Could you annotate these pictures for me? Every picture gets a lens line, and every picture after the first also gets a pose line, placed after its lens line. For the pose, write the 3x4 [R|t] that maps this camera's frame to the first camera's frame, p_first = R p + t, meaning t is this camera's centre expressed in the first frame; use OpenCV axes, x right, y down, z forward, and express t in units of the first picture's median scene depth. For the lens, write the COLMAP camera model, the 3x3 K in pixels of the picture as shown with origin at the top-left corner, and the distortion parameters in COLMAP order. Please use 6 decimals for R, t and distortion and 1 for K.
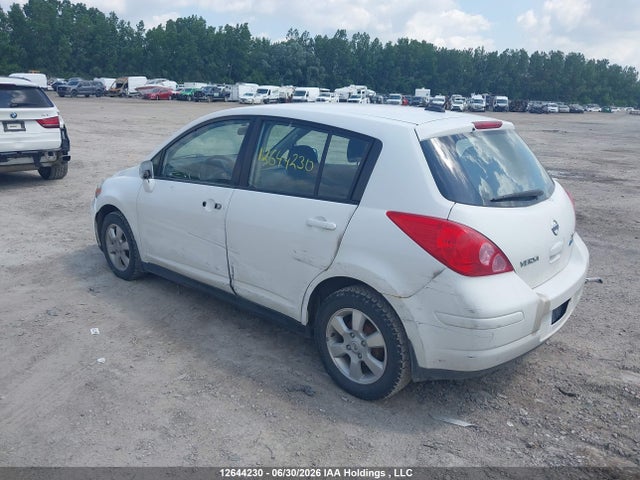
lens RADIAL K [[523.2, 0, 300.2], [0, 523.2, 258.8], [0, 0, 1]] dist [0.006265, -0.001840]
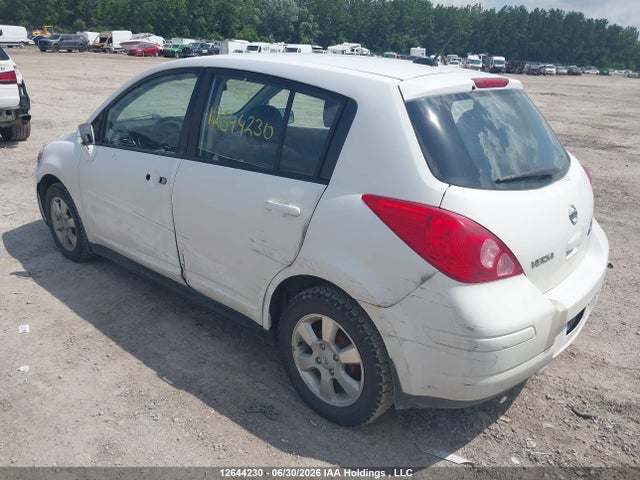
lens RADIAL K [[500.2, 0, 333.5], [0, 500.2, 239.3], [0, 0, 1]] dist [0.002079, -0.006481]
pose [[0.998251, -0.005330, 0.058881, 0.059351], [0.002509, 0.998850, 0.047873, -0.045039], [-0.059068, -0.047642, 0.997116, 0.198935]]
